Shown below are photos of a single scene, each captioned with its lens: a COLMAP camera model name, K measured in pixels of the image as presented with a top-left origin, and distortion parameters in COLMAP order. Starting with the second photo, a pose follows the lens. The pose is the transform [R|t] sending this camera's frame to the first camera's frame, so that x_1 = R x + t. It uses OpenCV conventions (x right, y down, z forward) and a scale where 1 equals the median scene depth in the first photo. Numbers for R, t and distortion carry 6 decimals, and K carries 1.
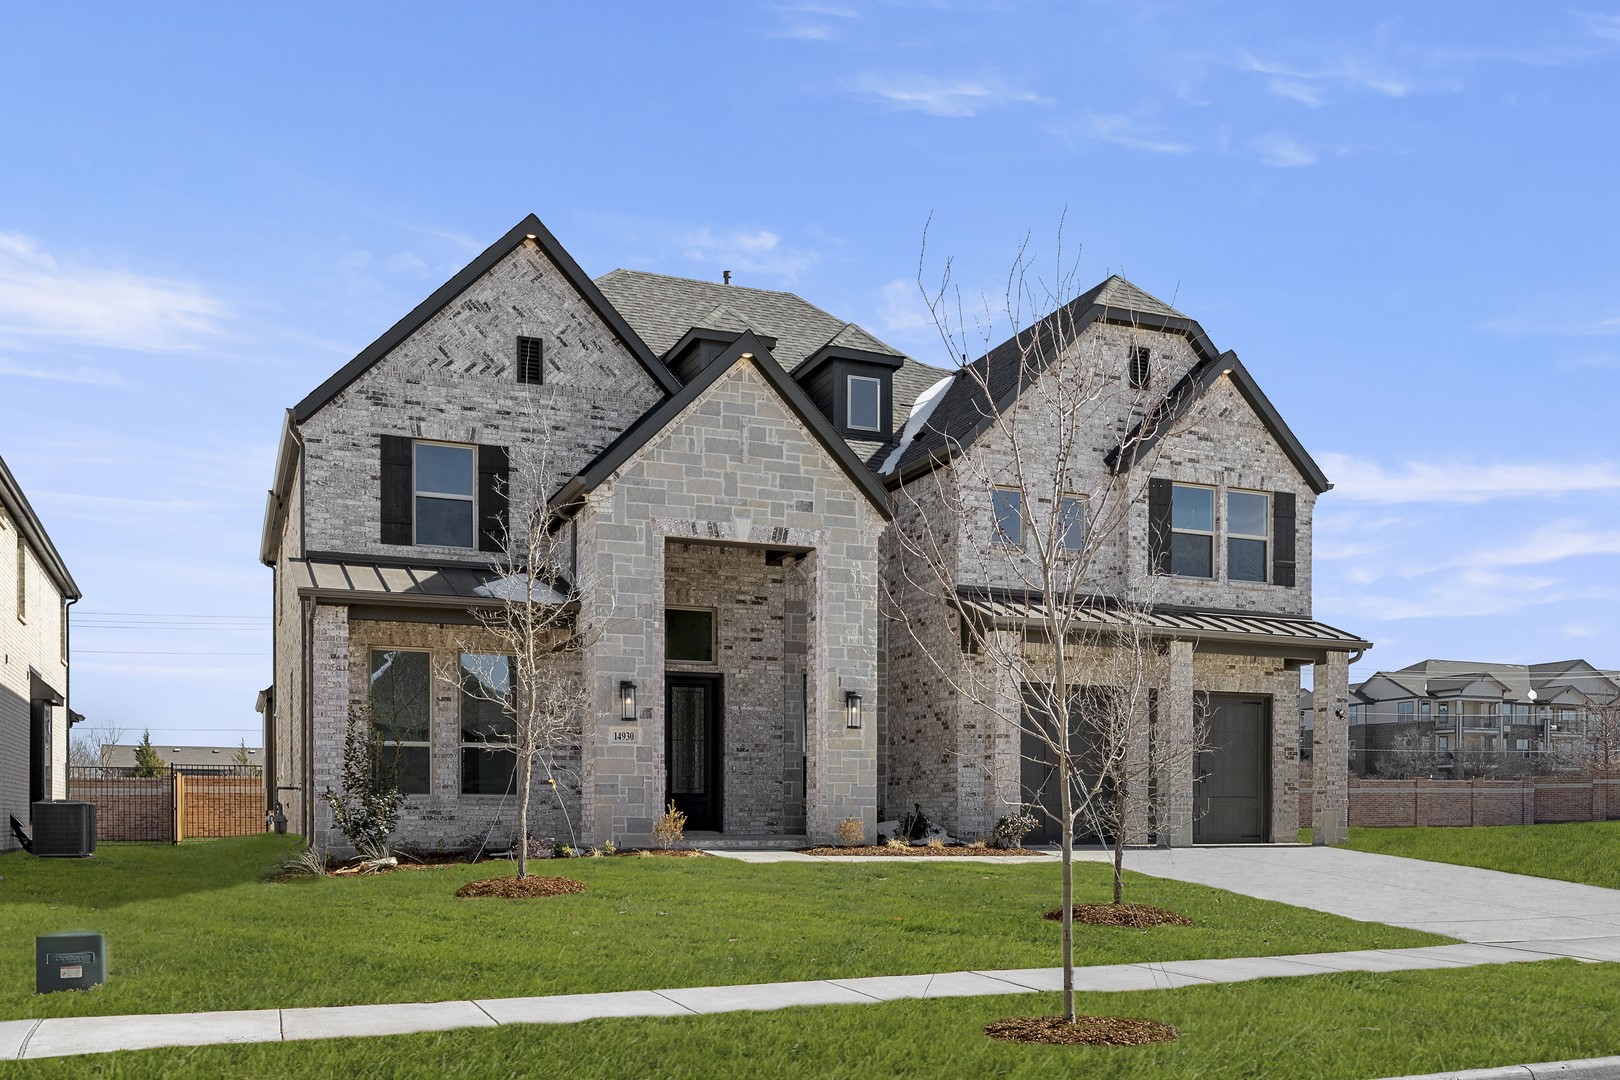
lens RADIAL K [[834.5, 0, 809.8], [0, 834.5, 590.4], [0, 0, 1]] dist [-0.001559, -0.000647]
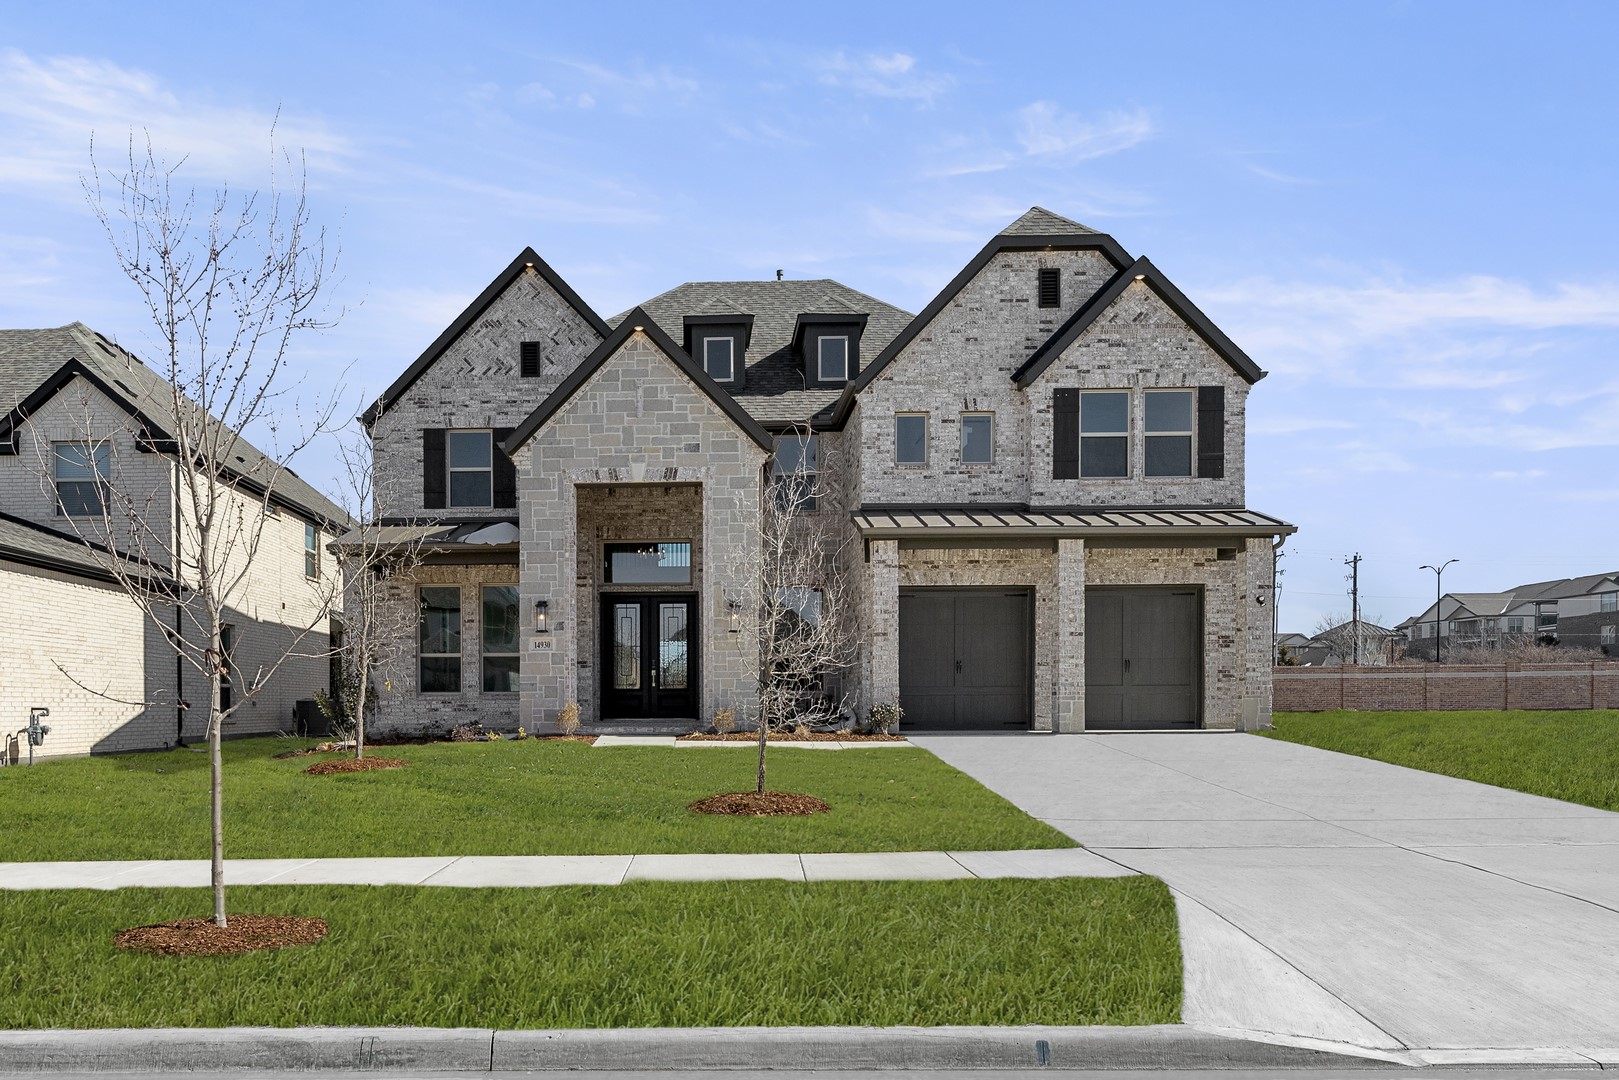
lens RADIAL K [[650.0, 0, 809.5], [0, 650.0, 540.0], [0, 0, 1]] dist [0.000286, 0.000013]
pose [[0.965326, -0.070621, -0.251312, 0.313235], [0.075156, 0.997136, 0.008479, 0.028934], [0.249993, -0.027073, 0.967869, 0.115923]]
